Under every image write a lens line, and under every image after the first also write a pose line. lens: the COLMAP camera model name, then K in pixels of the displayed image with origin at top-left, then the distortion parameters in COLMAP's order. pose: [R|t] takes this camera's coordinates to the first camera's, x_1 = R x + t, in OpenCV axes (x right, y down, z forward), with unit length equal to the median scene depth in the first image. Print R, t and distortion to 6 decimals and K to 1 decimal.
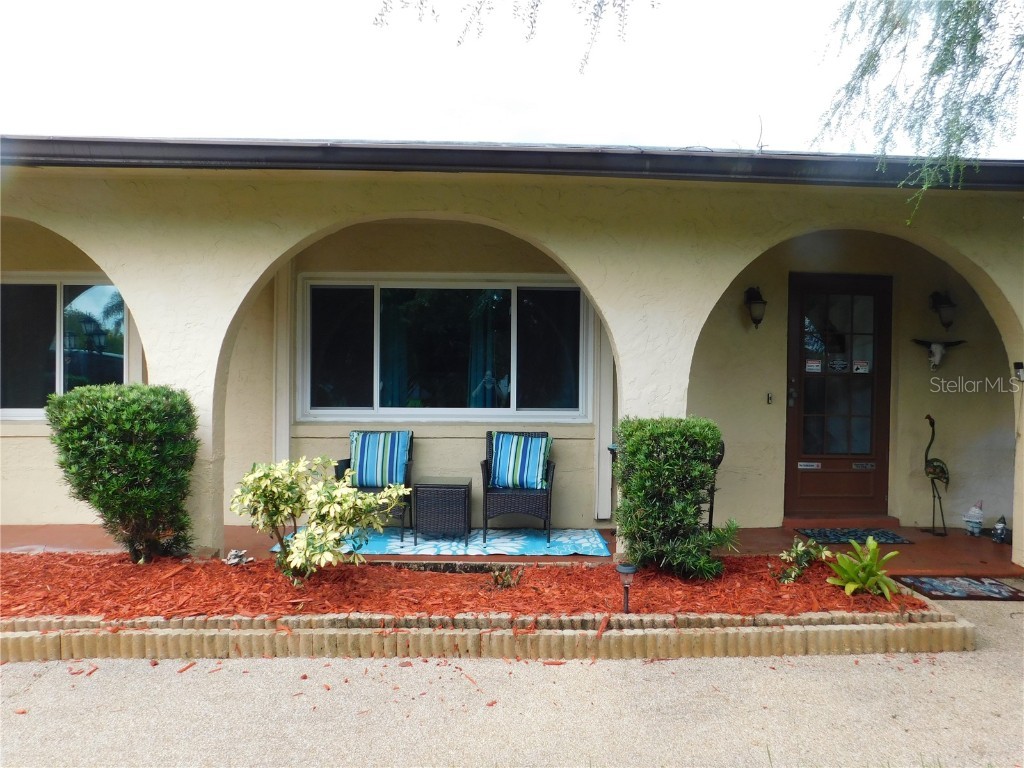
lens RADIAL K [[678.5, 0, 489.6], [0, 678.5, 386.9], [0, 0, 1]] dist [-0.043634, 0.052305]
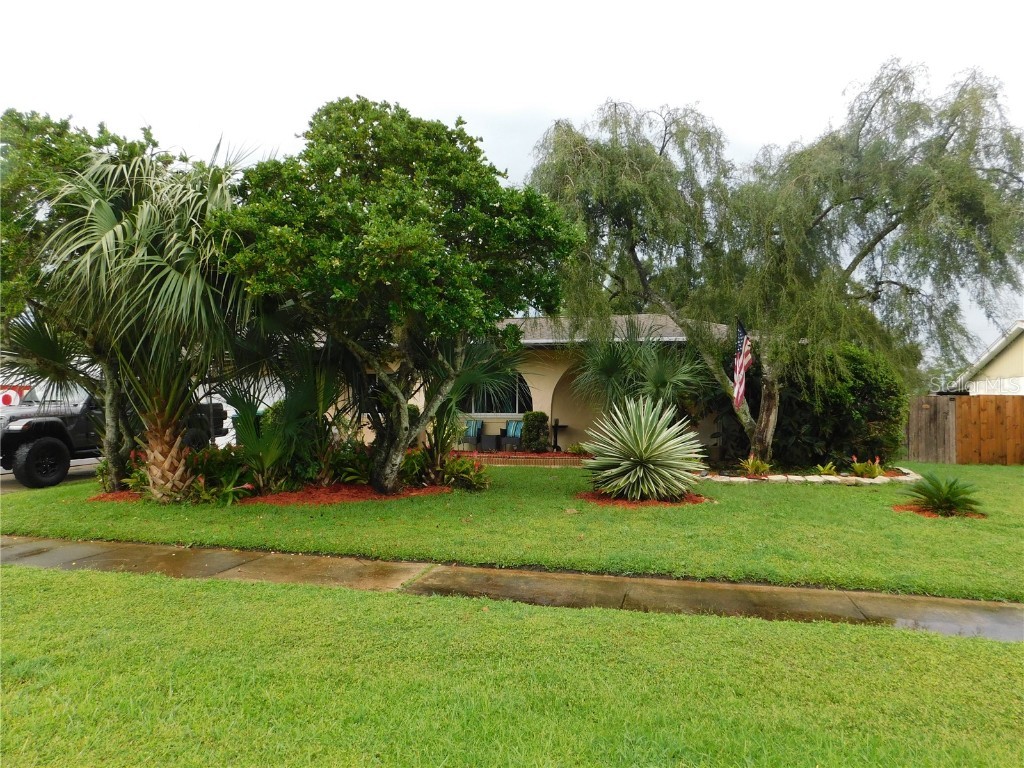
lens RADIAL K [[683.7, 0, 512.0], [0, 683.7, 384.0], [0, 0, 1]] dist [-0.063643, 0.052345]
pose [[0.956724, -0.025796, -0.289852, 1.007267], [0.001979, 0.996617, -0.082163, 0.167609], [0.290991, 0.078034, 0.953538, -2.194729]]
